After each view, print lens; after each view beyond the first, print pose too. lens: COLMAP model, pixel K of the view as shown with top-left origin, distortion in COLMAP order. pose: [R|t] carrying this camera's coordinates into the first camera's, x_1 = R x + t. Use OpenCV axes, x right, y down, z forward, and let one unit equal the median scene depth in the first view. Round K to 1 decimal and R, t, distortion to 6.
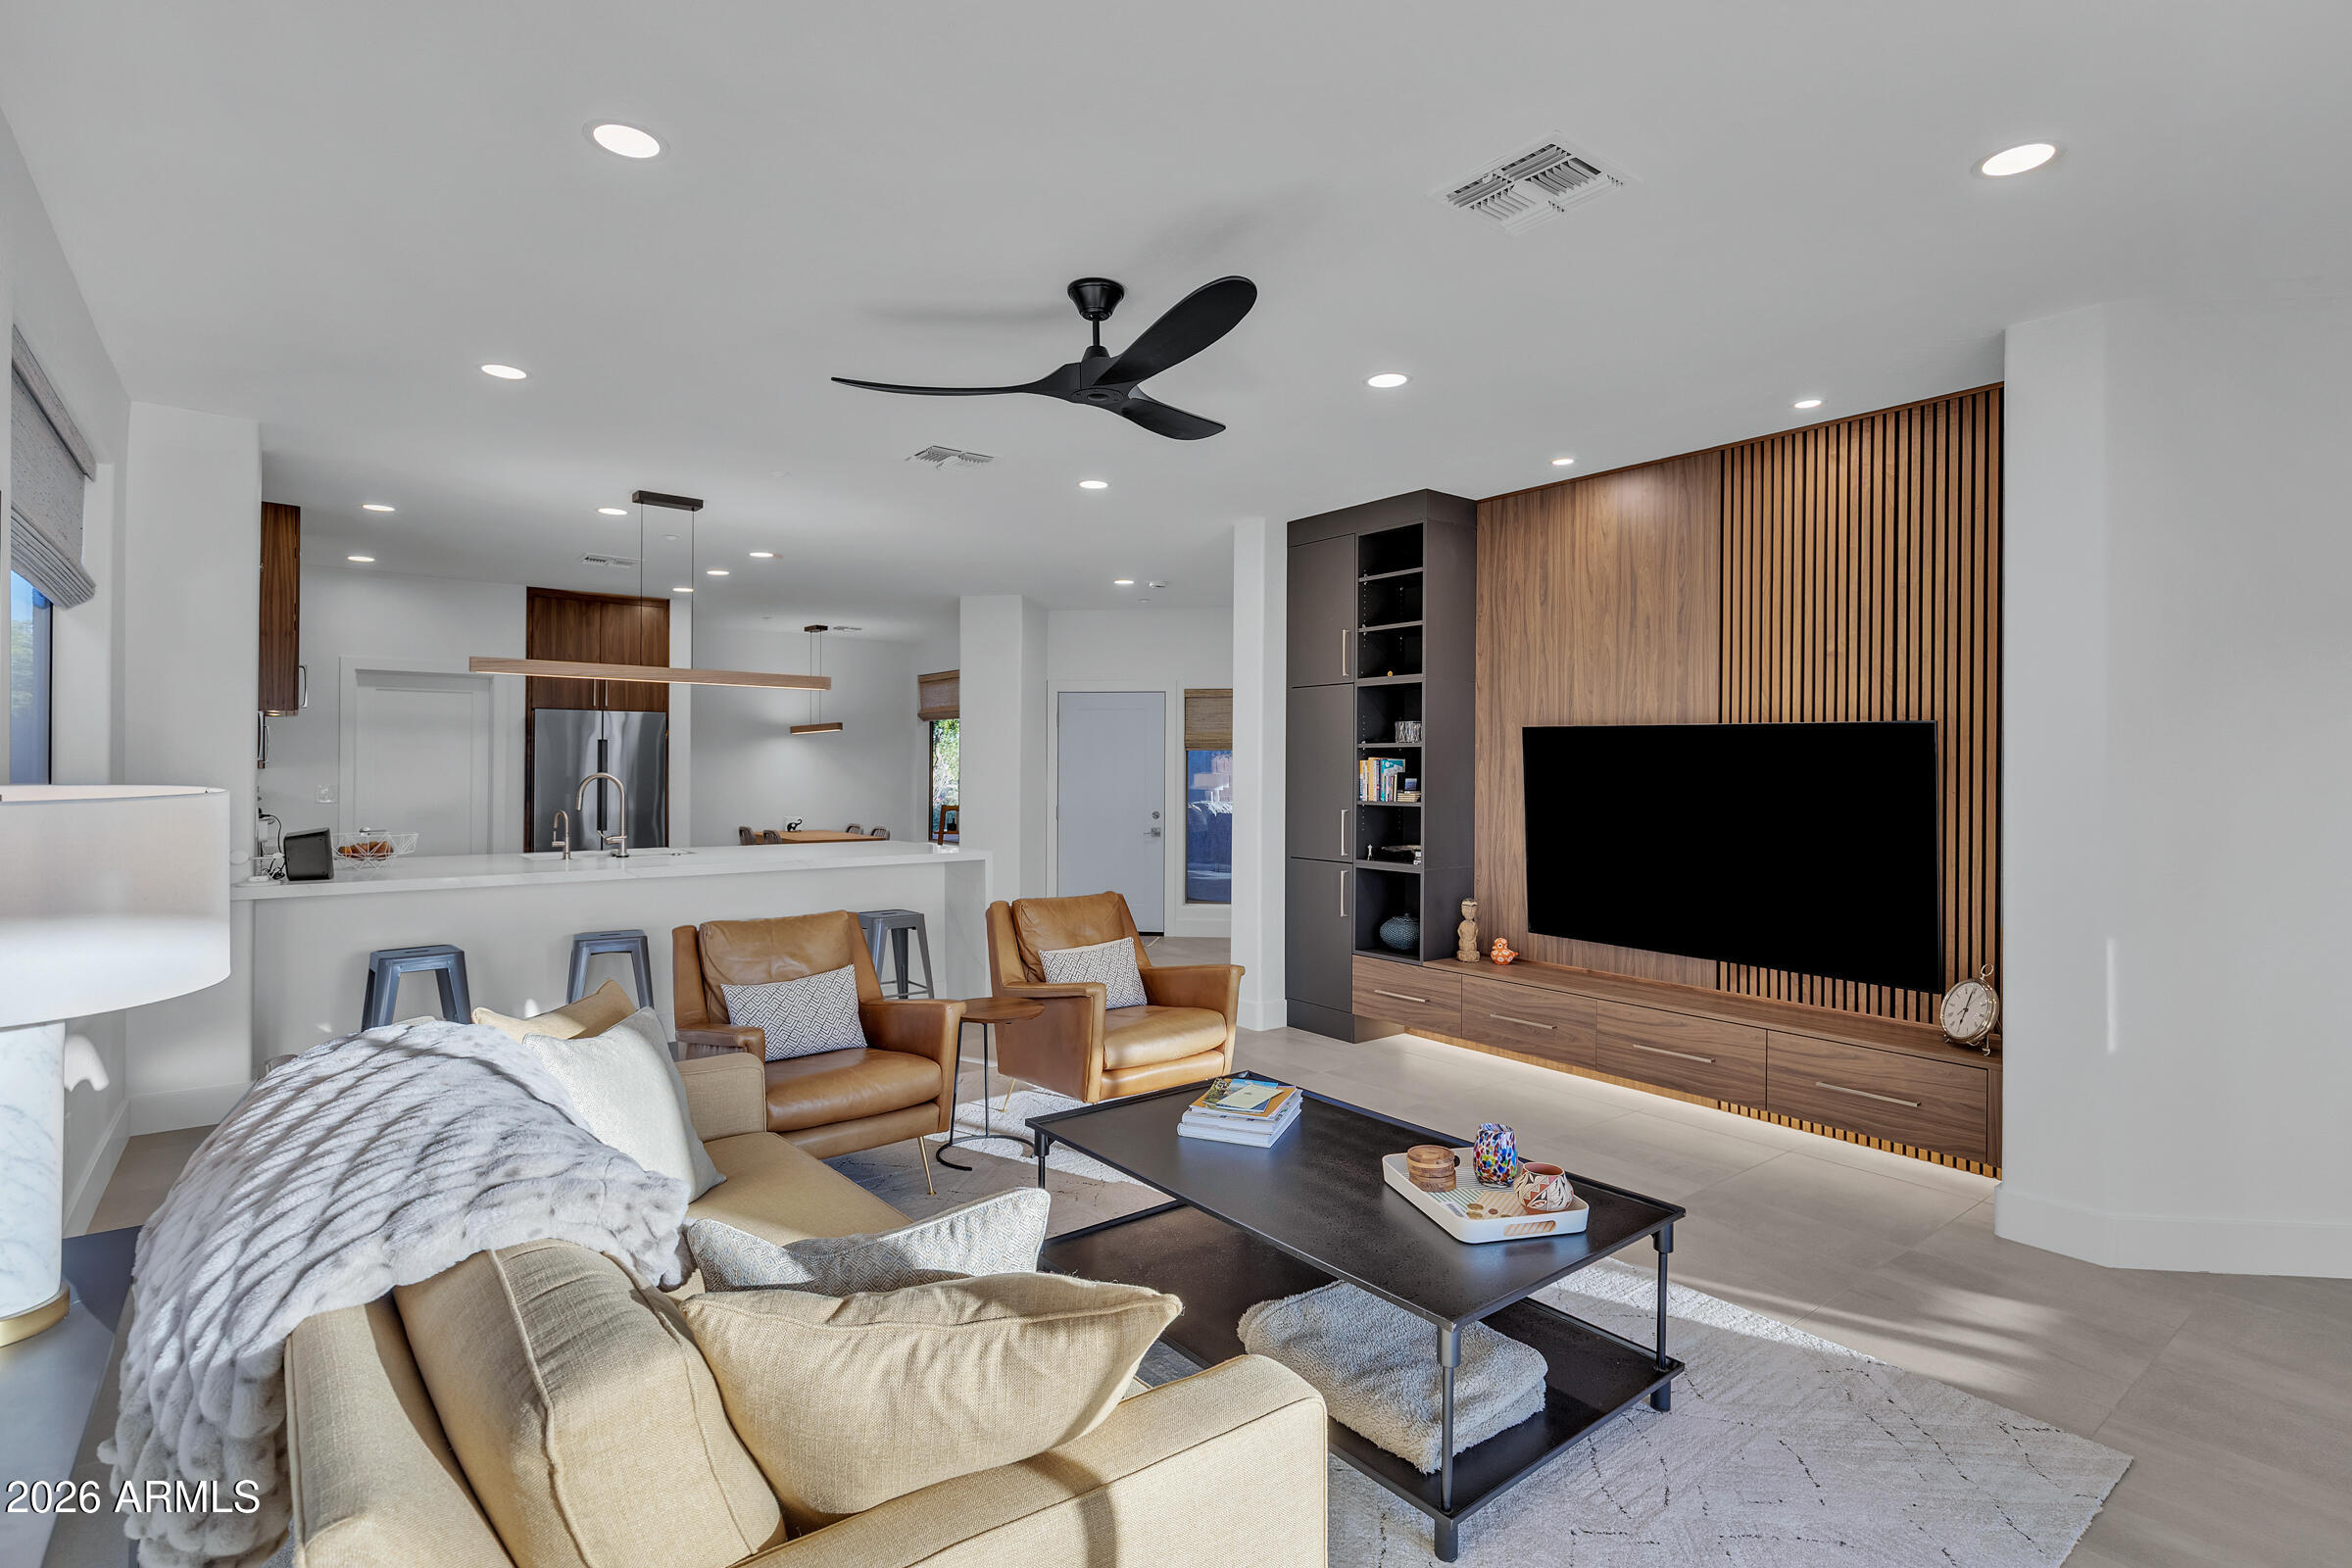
lens RADIAL K [[1123.3, 0, 1173.4], [0, 1123.3, 764.8], [0, 0, 1]] dist [0.004948, 0.000342]
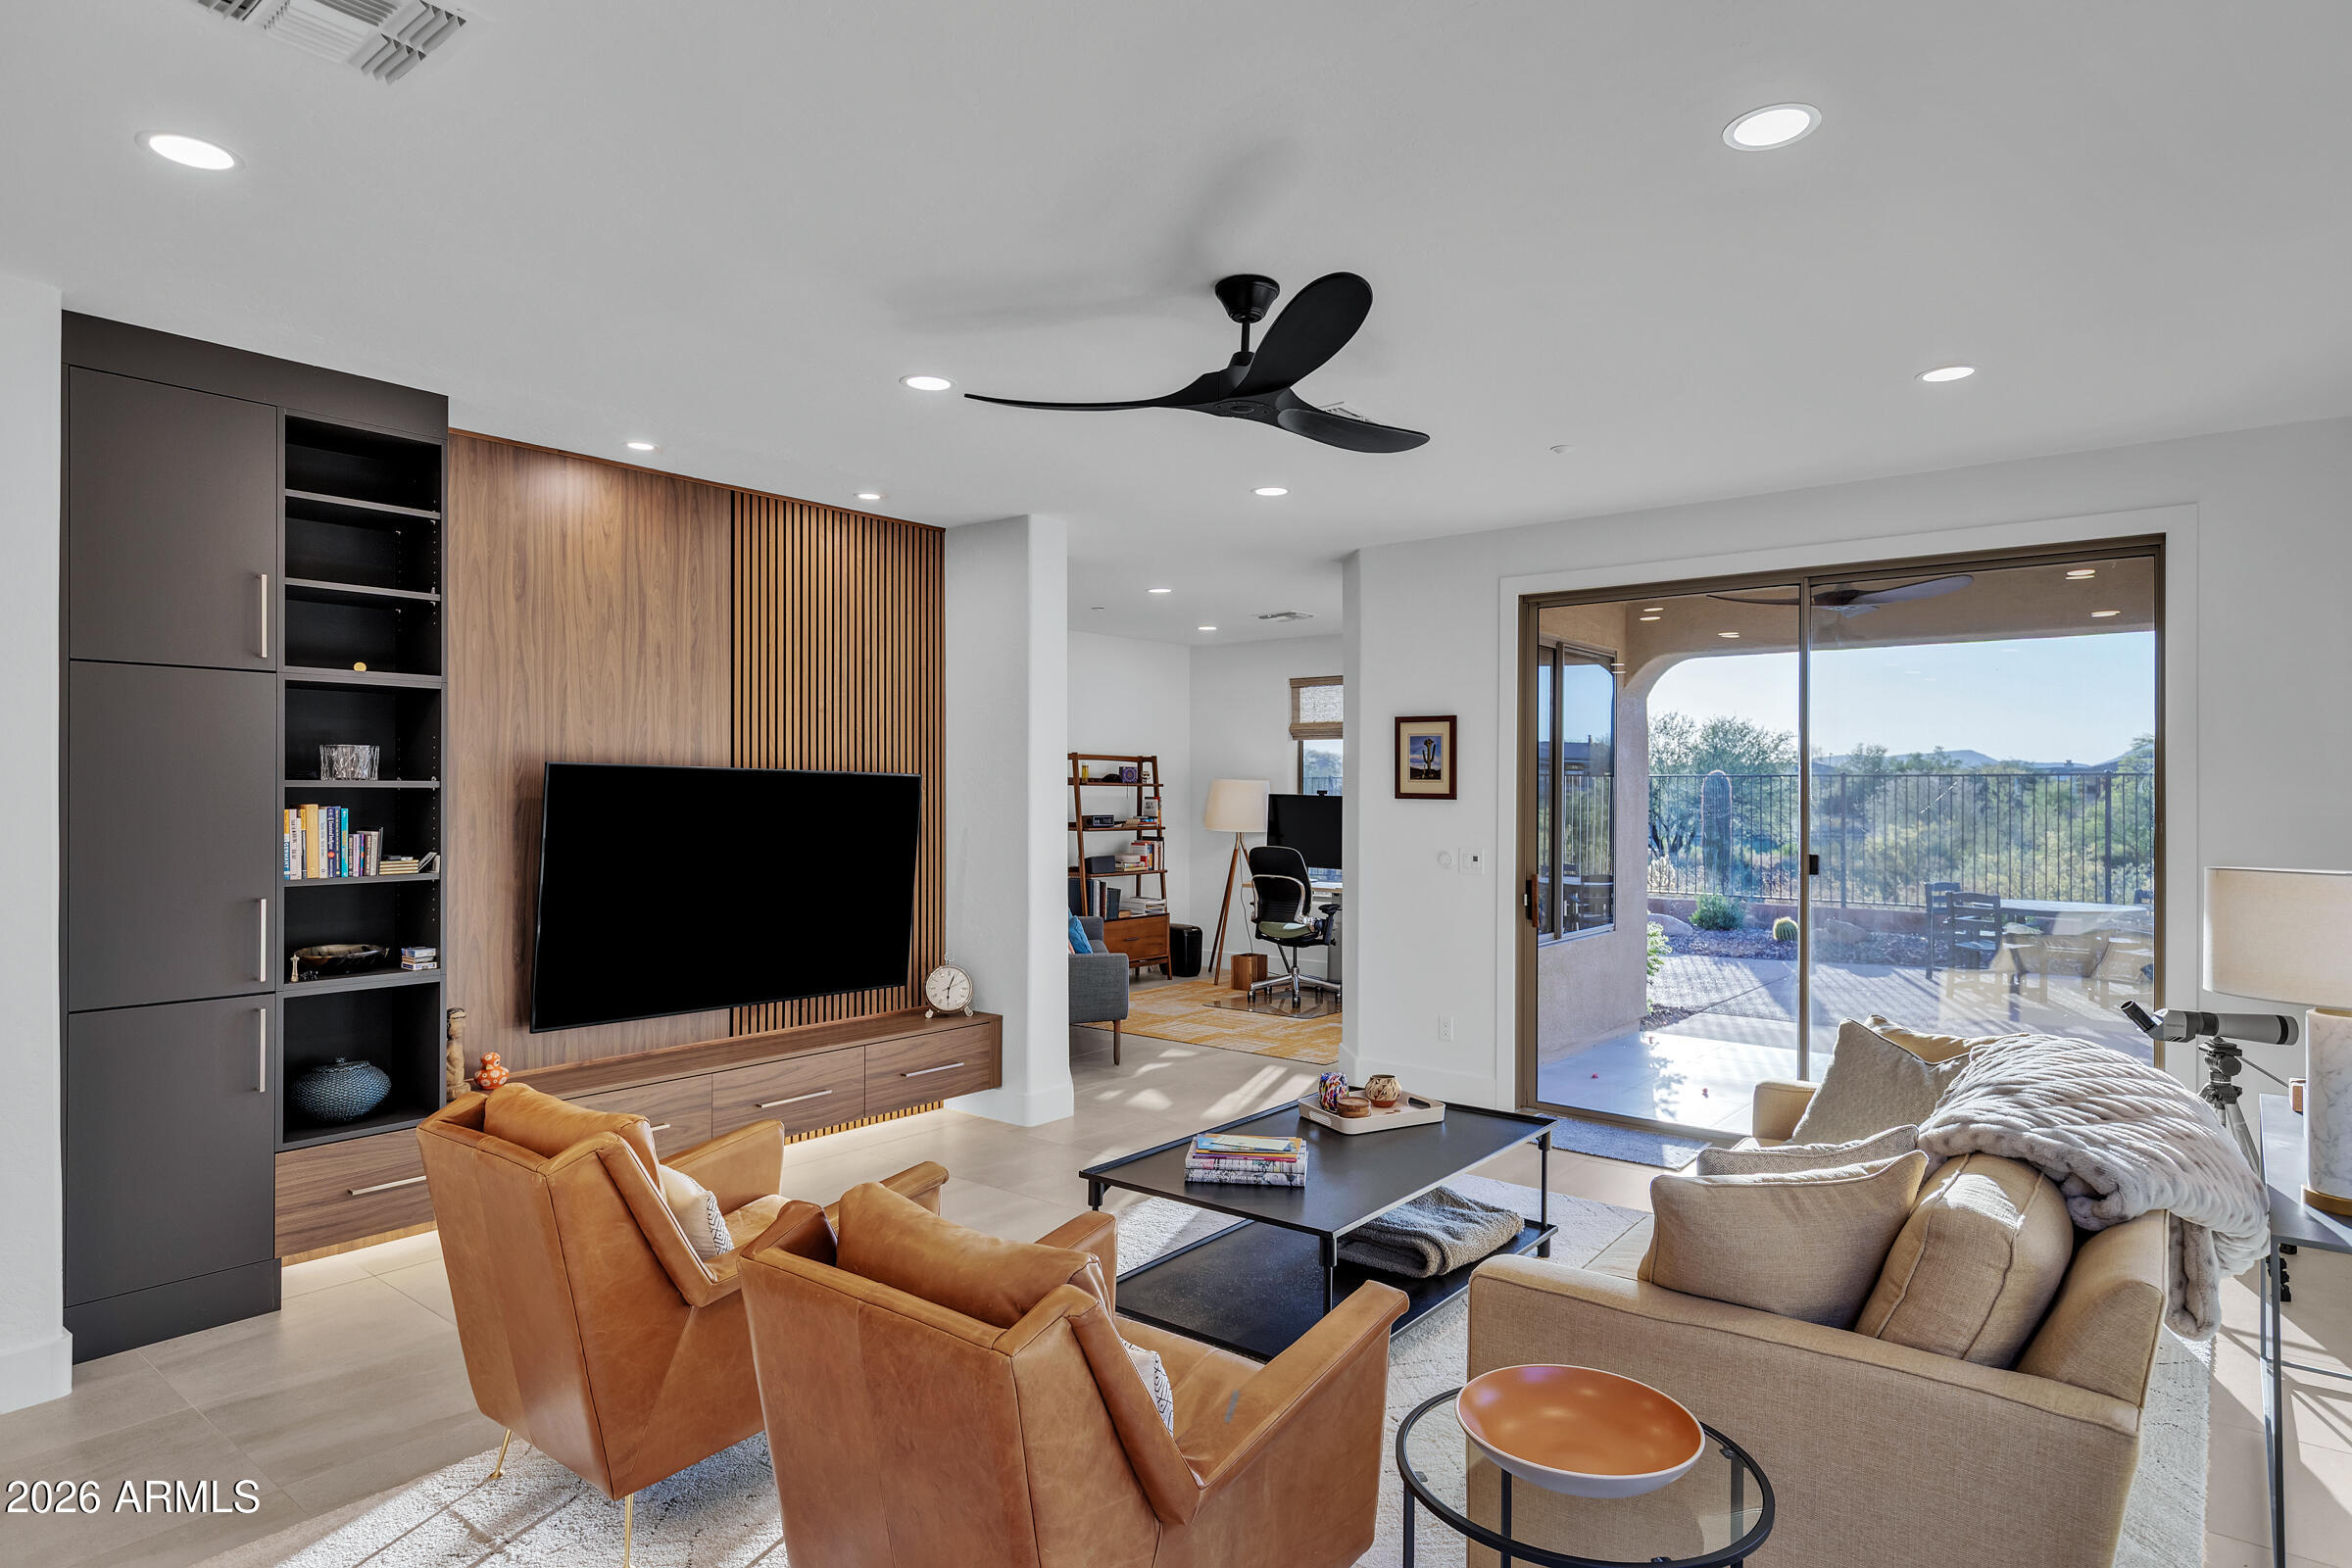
lens RADIAL K [[1325.2, 0, 1174.9], [0, 1325.2, 793.9], [0, 0, 1]] dist [-0.002157, -0.000176]
pose [[-0.232746, -0.006919, 0.972513, -0.695026], [-0.003855, 0.999973, 0.006192, -0.020750], [-0.972530, -0.002308, -0.232767, 0.842900]]
